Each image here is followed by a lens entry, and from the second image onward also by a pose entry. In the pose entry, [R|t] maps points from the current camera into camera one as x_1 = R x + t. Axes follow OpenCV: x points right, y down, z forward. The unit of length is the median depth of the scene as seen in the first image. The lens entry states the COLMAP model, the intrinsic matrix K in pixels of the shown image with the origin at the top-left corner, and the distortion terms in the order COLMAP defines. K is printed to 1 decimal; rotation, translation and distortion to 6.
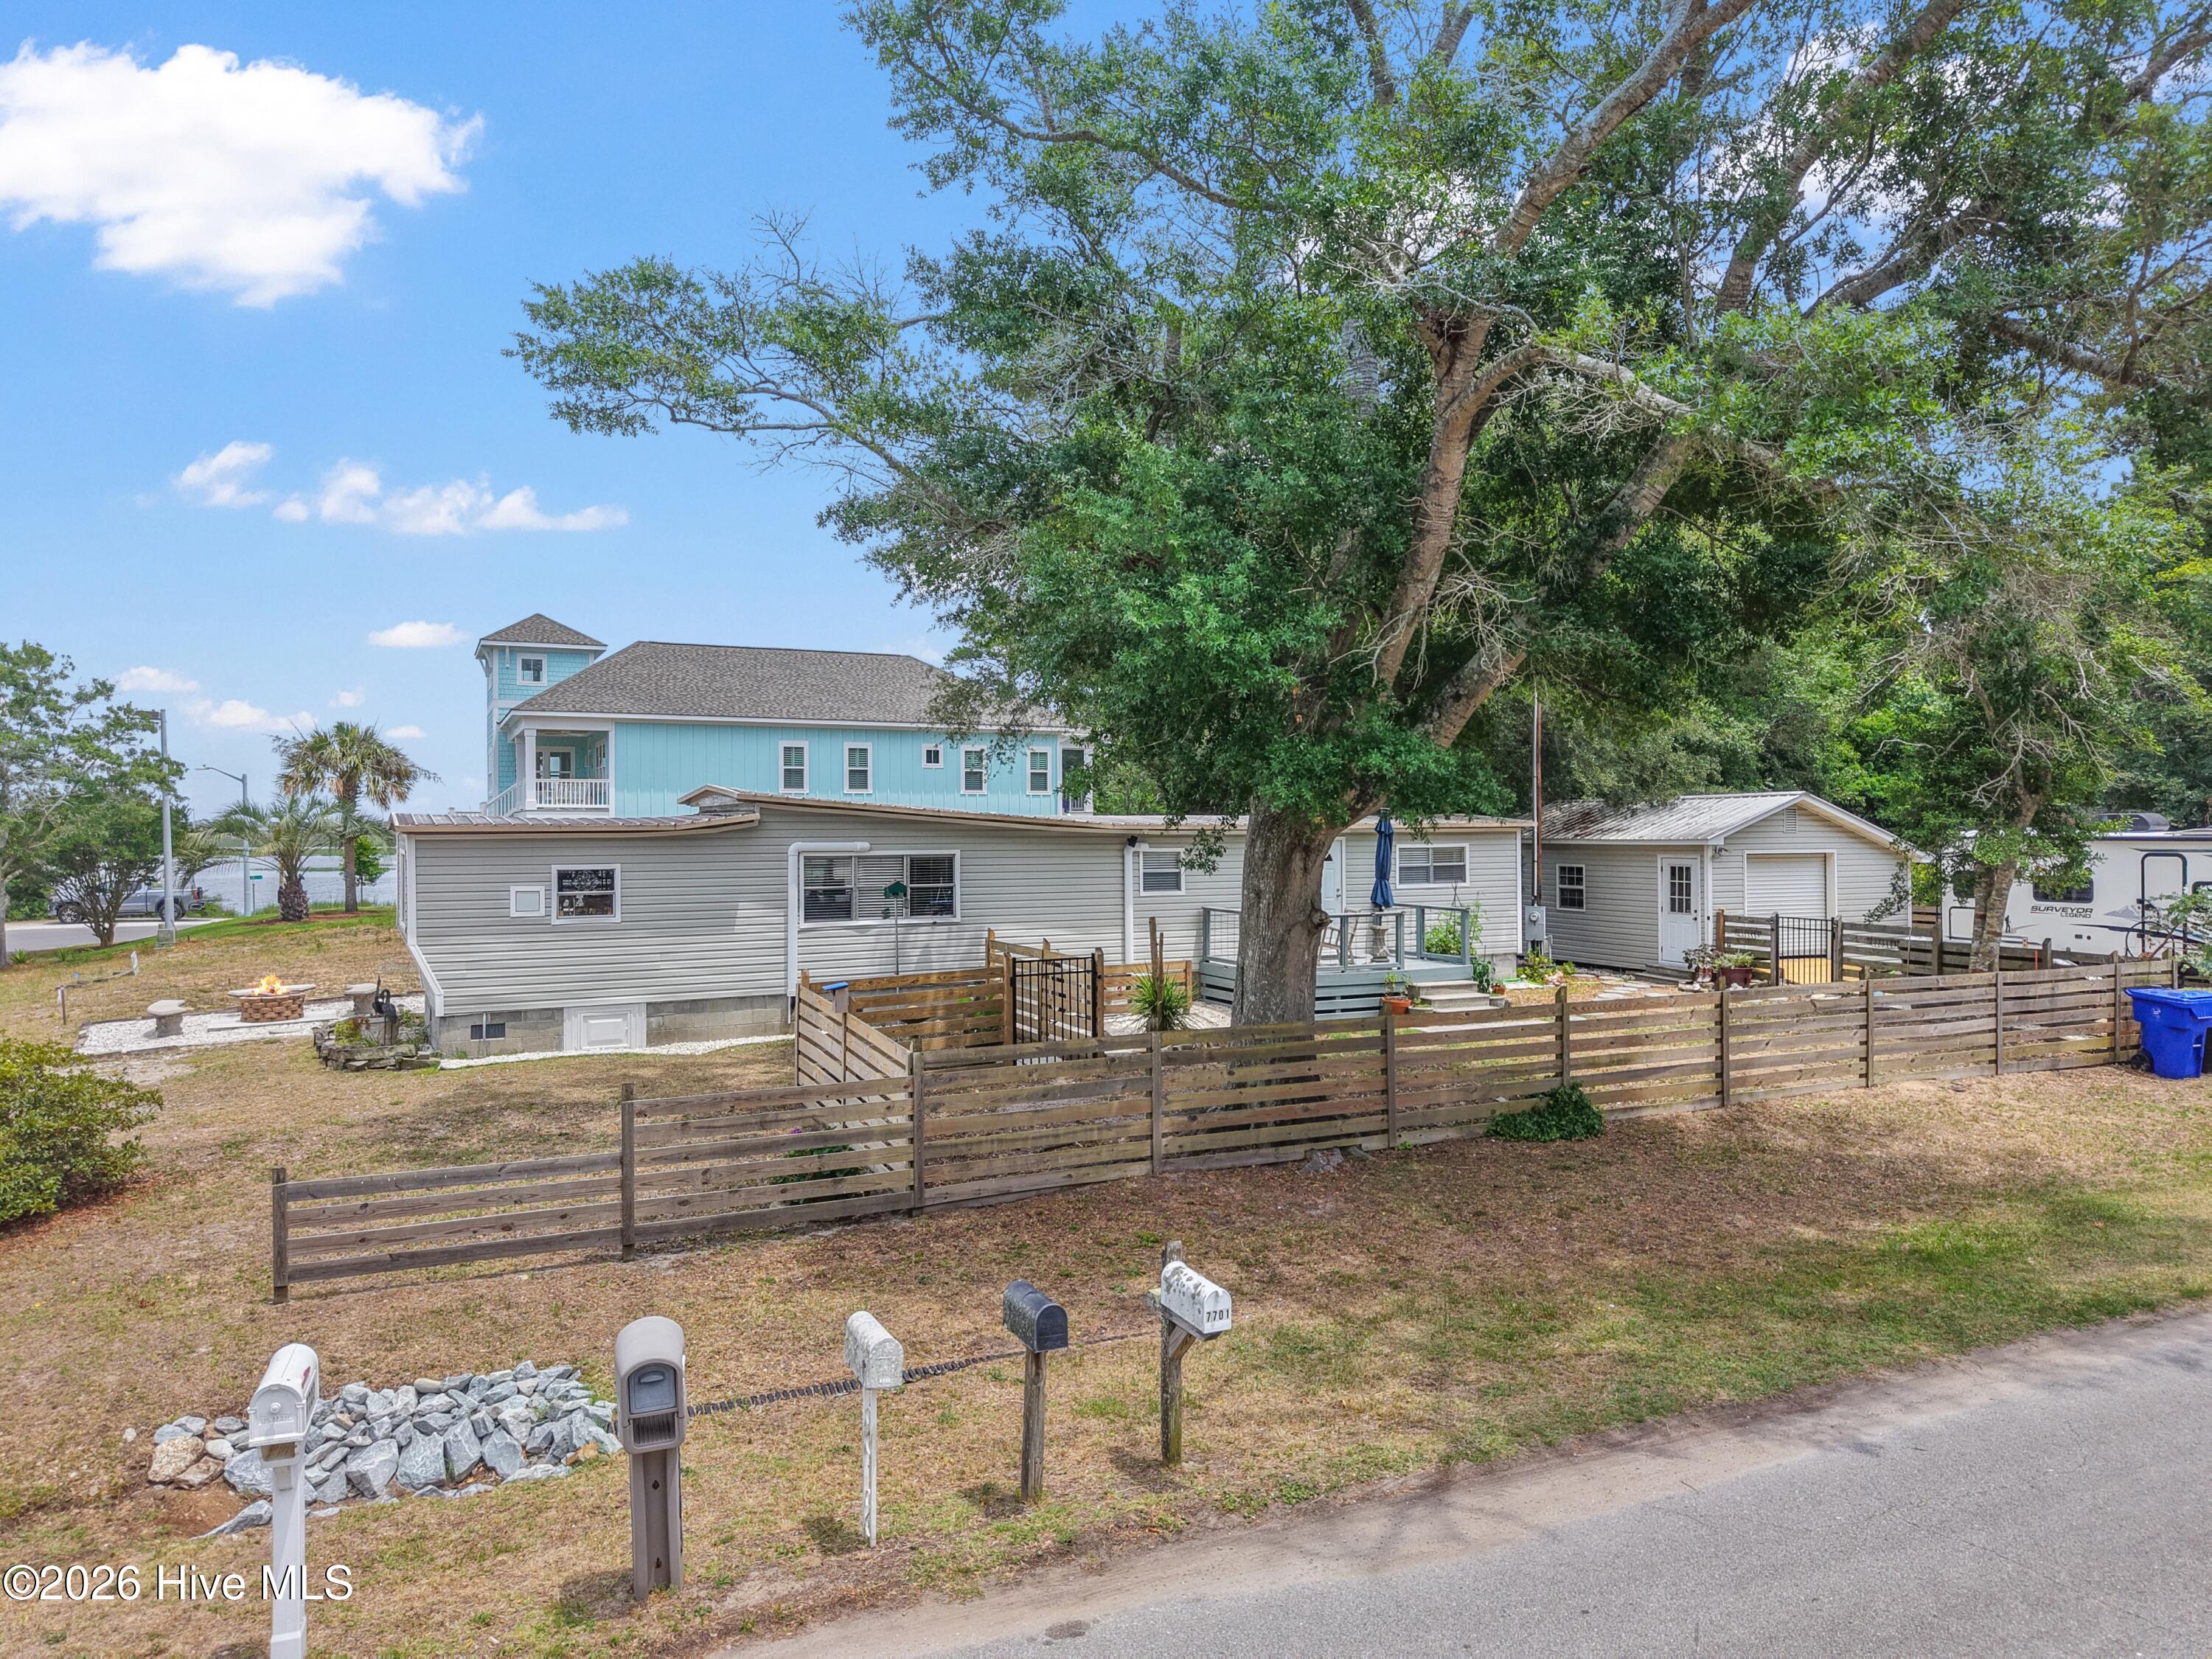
lens RADIAL K [[1495.3, 0, 1098.9], [0, 1495.3, 829.7], [0, 0, 1]] dist [0.048939, -0.043793]
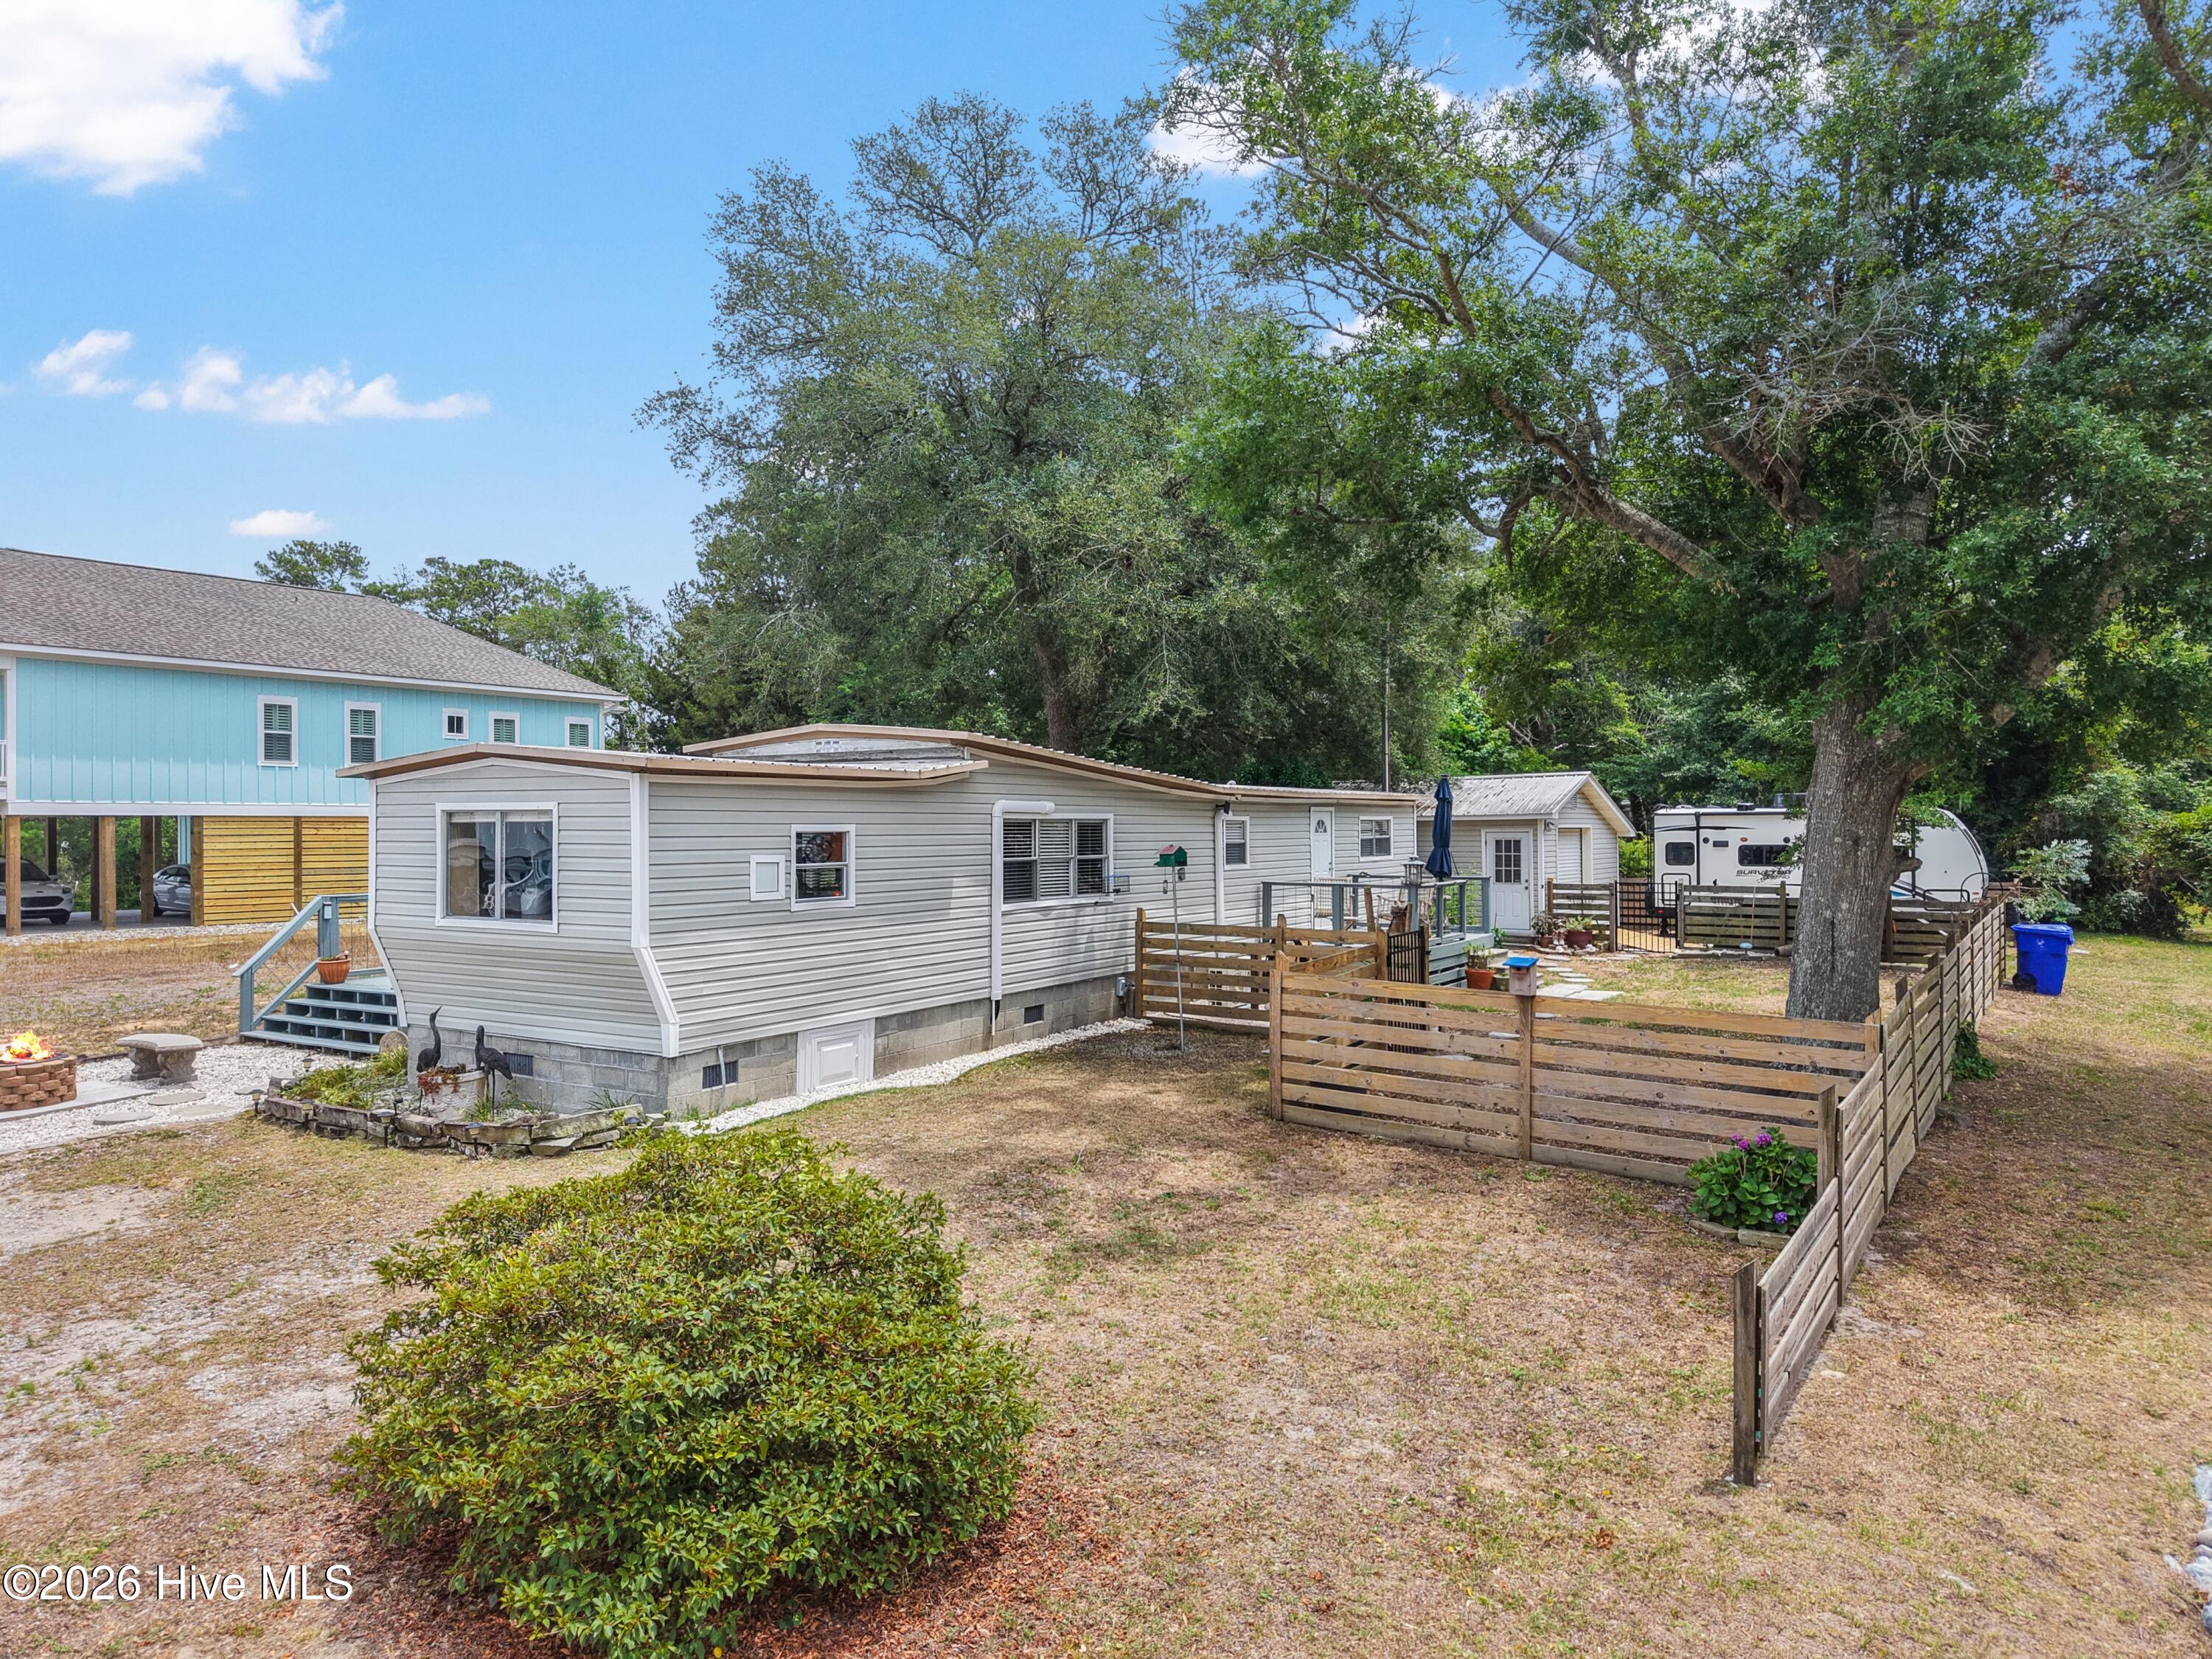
lens RADIAL K [[1487.2, 0, 1106.0], [0, 1487.2, 829.5], [0, 0, 1]] dist [0.098161, -0.139020]
pose [[0.851602, -0.001247, 0.524187, -0.531513], [0.003890, 0.999985, -0.003942, 0.025442], [-0.524174, 0.005396, 0.851594, 0.302202]]
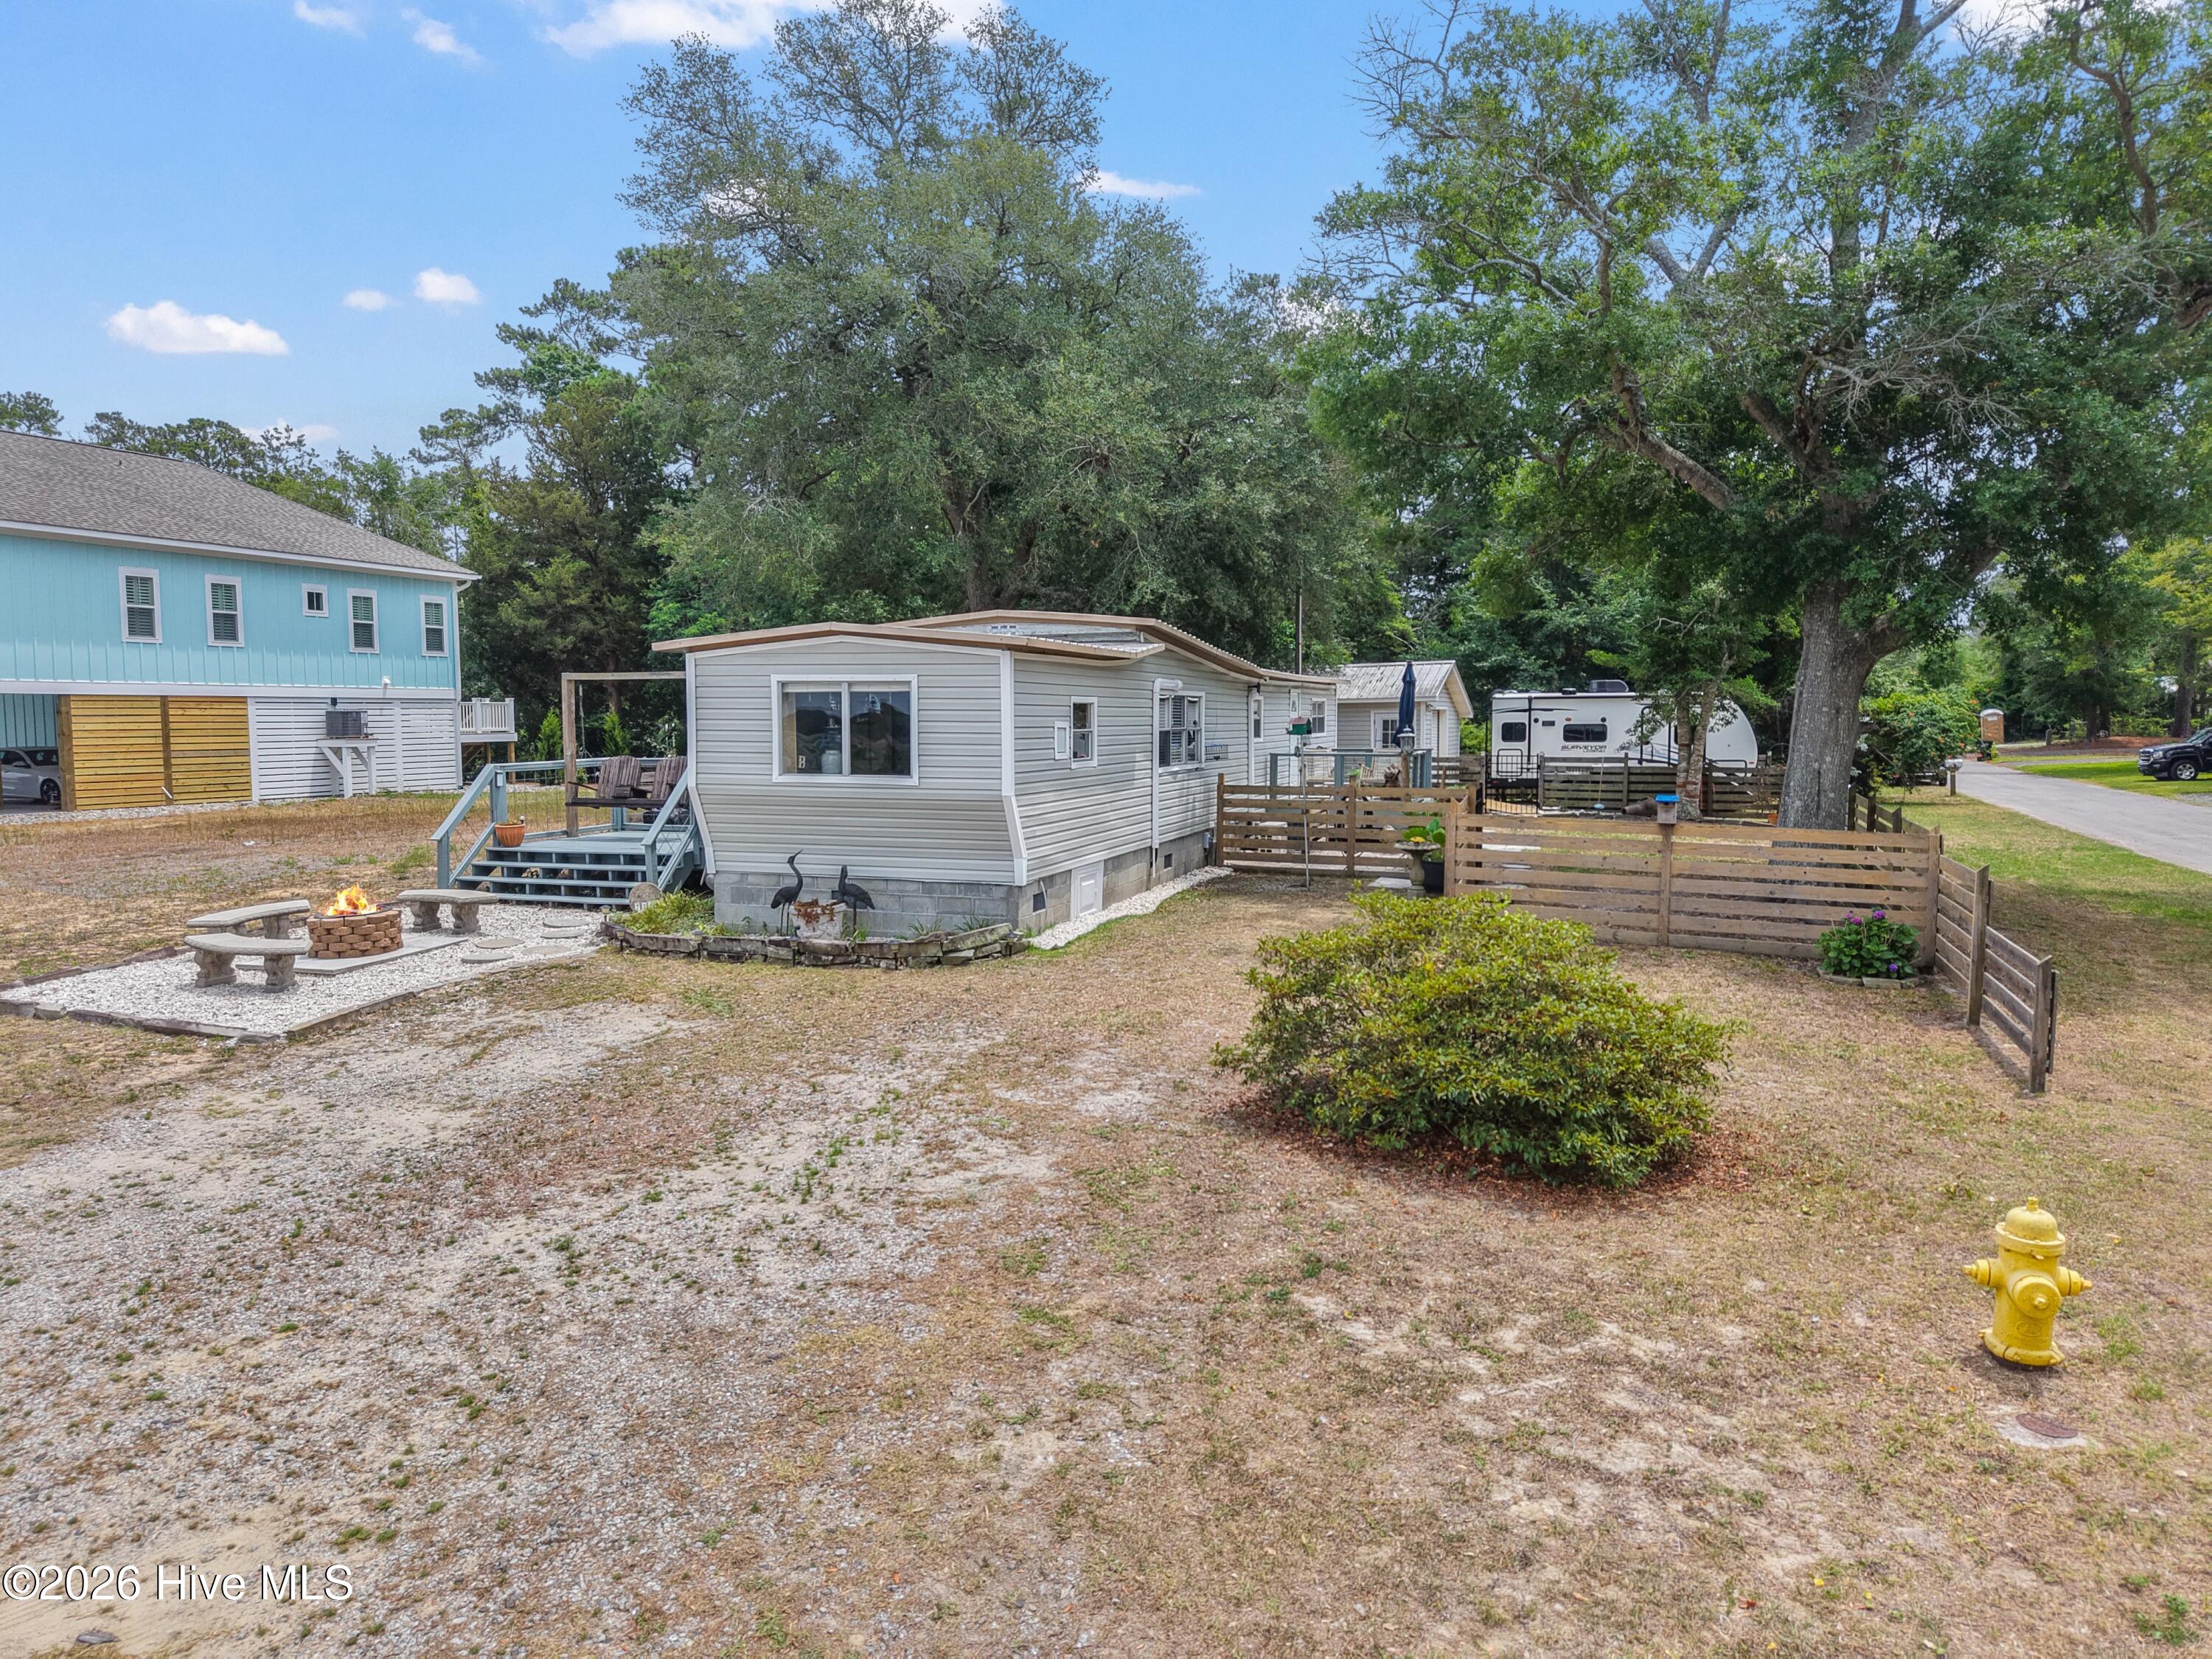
lens RADIAL K [[1495.3, 0, 1098.9], [0, 1495.3, 829.7], [0, 0, 1]] dist [0.048939, -0.043793]
pose [[0.719150, -0.051812, 0.692920, -0.815582], [0.004762, 0.997560, 0.069649, 0.035060], [-0.694838, -0.046789, 0.717643, 0.356909]]
